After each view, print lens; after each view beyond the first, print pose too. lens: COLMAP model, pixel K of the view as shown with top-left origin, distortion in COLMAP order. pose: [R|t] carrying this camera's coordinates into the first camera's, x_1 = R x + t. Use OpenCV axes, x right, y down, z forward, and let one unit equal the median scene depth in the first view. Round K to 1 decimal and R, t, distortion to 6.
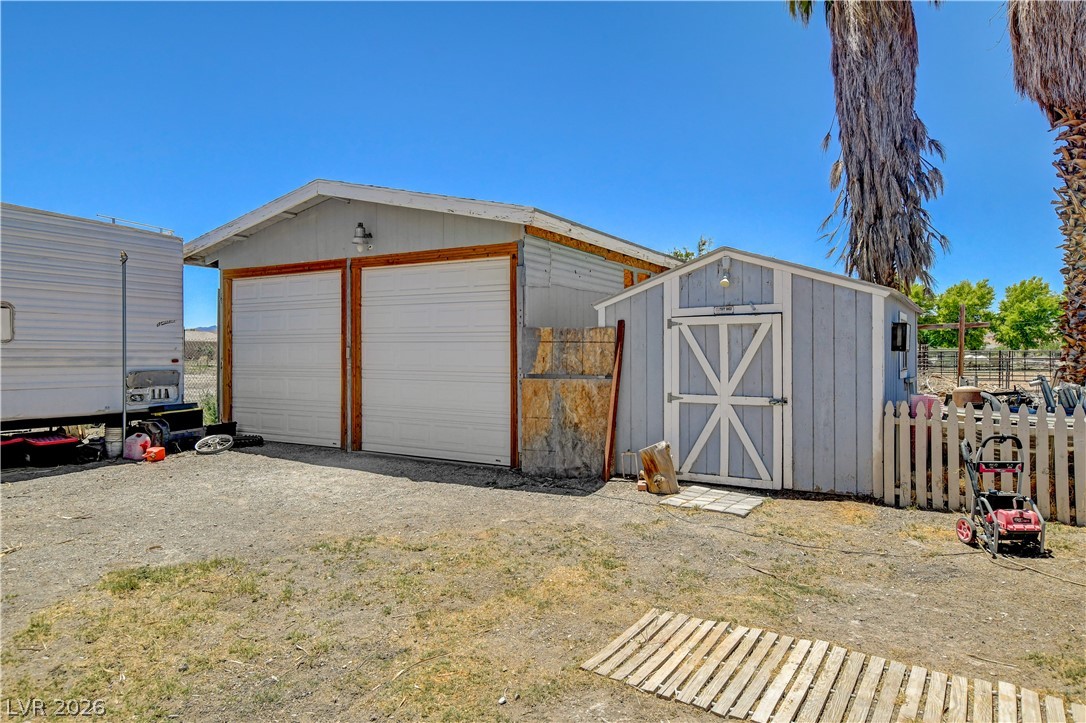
lens RADIAL K [[688.3, 0, 544.1], [0, 688.3, 354.4], [0, 0, 1]] dist [0.016058, 0.001600]
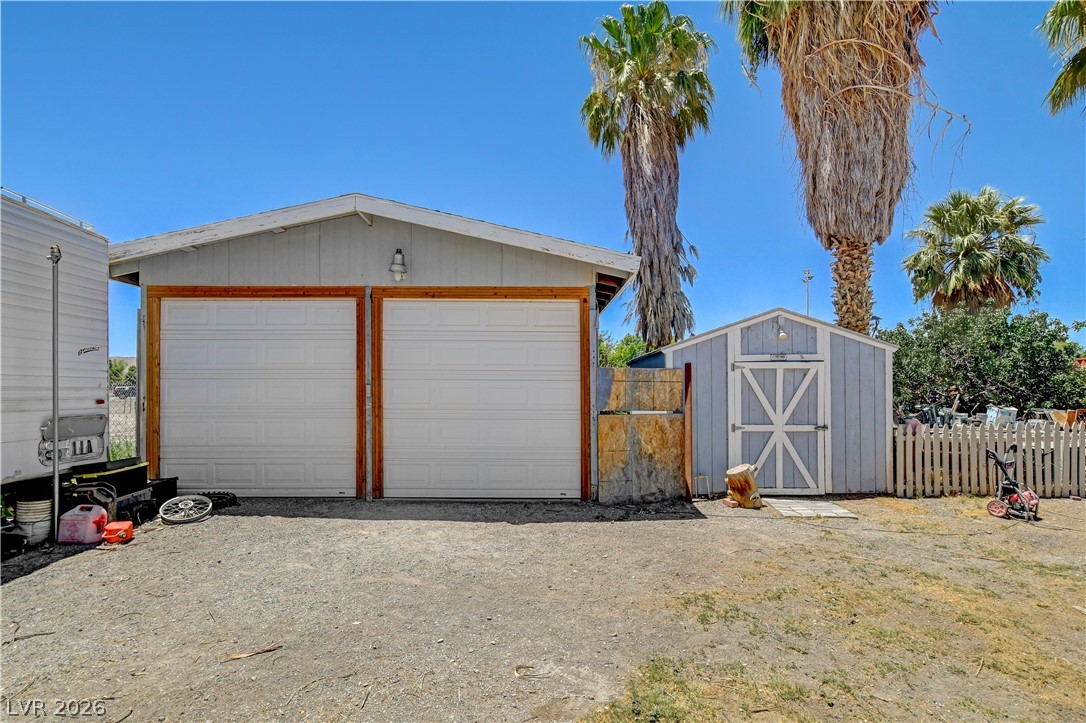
lens RADIAL K [[535.2, 0, 542.5], [0, 535.2, 384.9], [0, 0, 1]] dist [-0.012472, -0.000005]
pose [[0.853219, 0.003254, 0.521543, -0.470982], [0.000583, 0.999974, -0.007193, -0.005090], [-0.521553, 0.006441, 0.853194, 0.293646]]
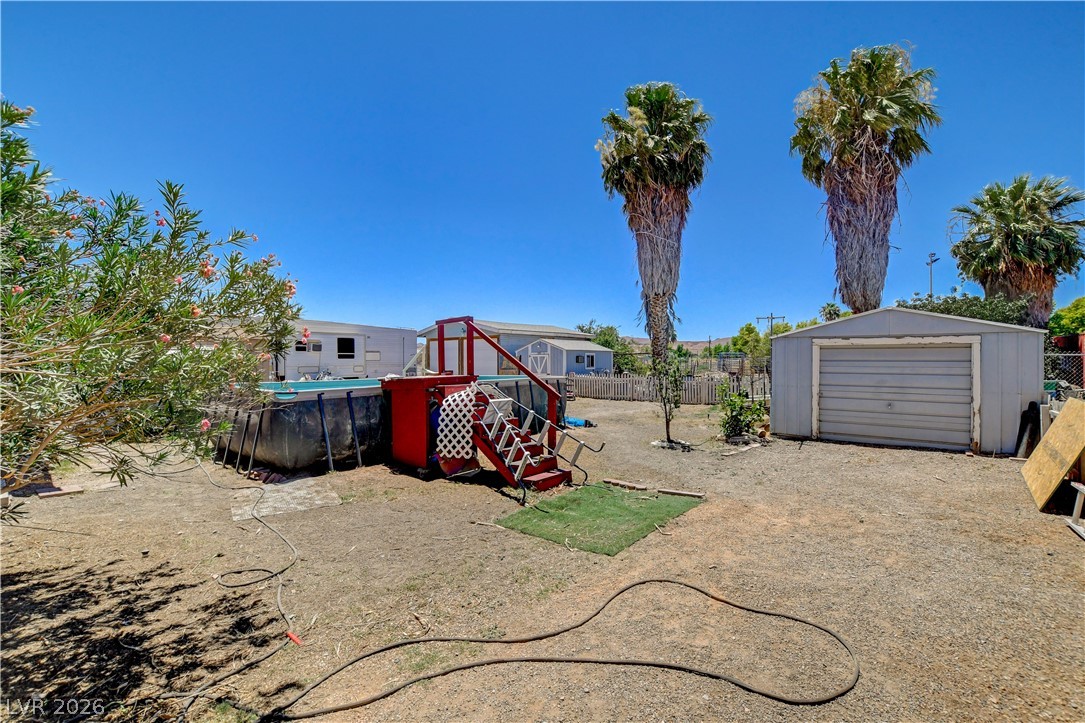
lens RADIAL K [[481.7, 0, 539.3], [0, 481.7, 357.4], [0, 0, 1]] dist [-0.021049, -0.000002]
pose [[0.985371, -0.004061, -0.170375, 0.585778], [0.003334, 0.999984, -0.004554, -0.019255], [0.170391, 0.003920, 0.985369, -1.491465]]
